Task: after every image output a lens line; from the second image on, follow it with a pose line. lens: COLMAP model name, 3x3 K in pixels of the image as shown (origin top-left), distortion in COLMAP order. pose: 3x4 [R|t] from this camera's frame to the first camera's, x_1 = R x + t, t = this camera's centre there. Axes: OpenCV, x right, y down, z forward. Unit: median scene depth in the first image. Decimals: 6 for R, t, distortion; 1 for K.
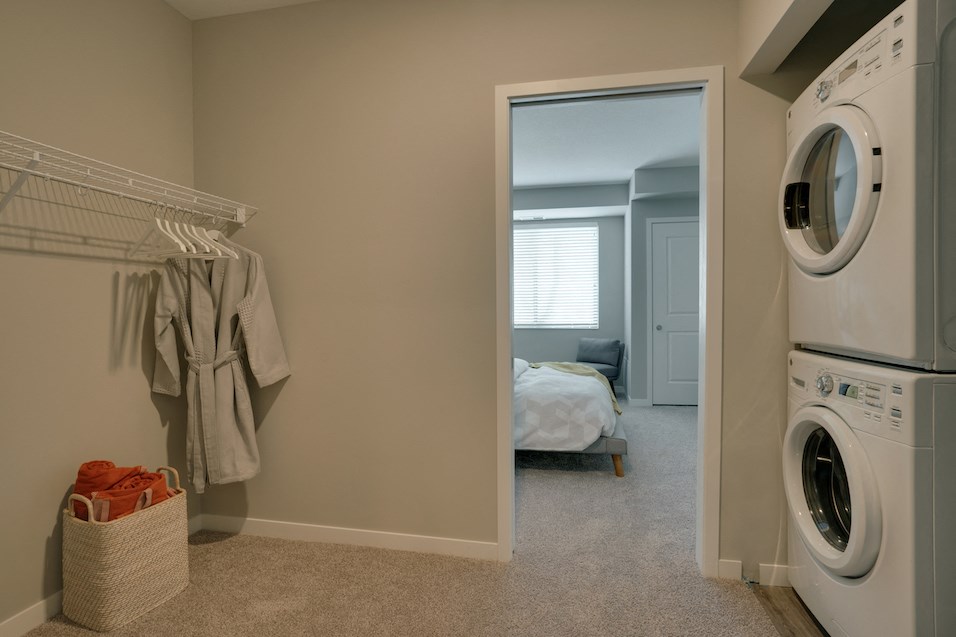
lens RADIAL K [[447.5, 0, 500.6], [0, 447.5, 313.2], [0, 0, 1]] dist [-0.066653, 0.031156]
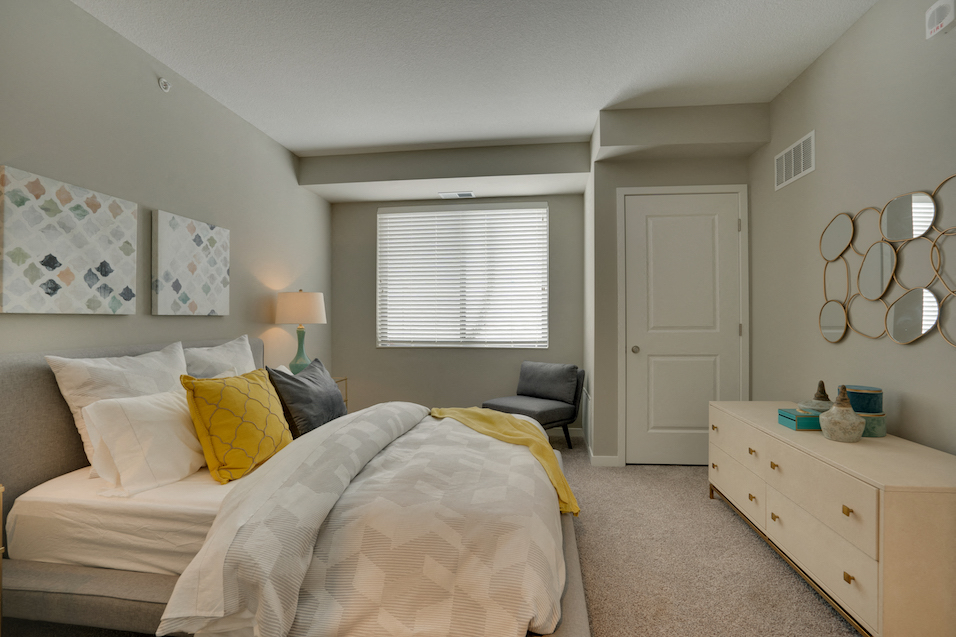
lens RADIAL K [[438.7, 0, 478.0], [0, 438.7, 318.5], [0, 0, 1]] dist [-0.057217, 0.028420]
pose [[0.999383, 0.004615, 0.034818, 0.087922], [-0.004099, 0.999881, -0.014898, -0.003481], [-0.034883, 0.014746, 0.999283, 0.320108]]
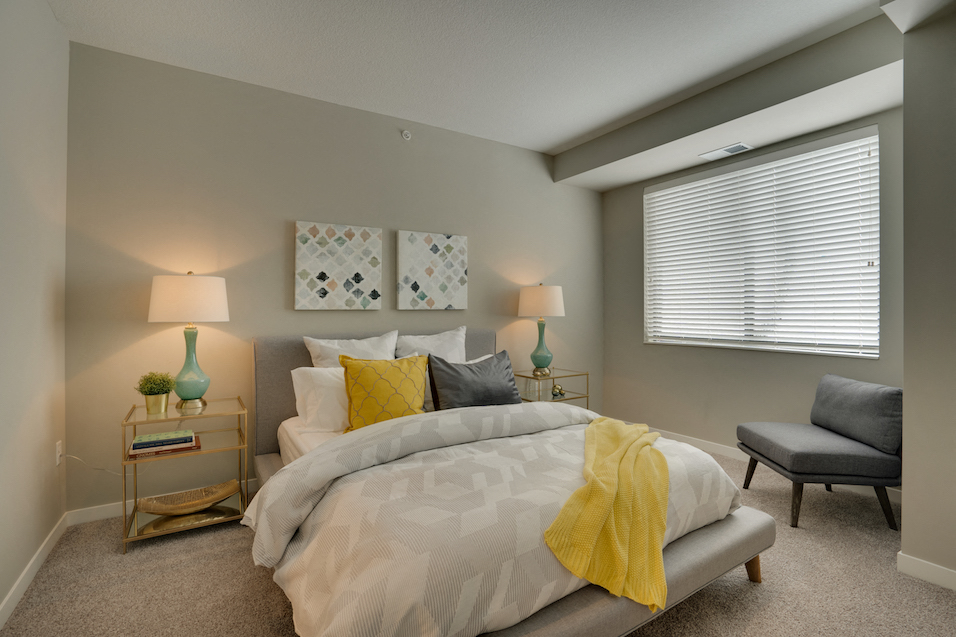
lens RADIAL K [[447.5, 0, 500.6], [0, 447.5, 313.2], [0, 0, 1]] dist [-0.066653, 0.031156]
pose [[0.681938, 0.007250, -0.731374, 0.303513], [-0.009527, 0.999954, 0.001030, -0.009145], [0.731348, 0.006266, 0.681976, 0.452725]]
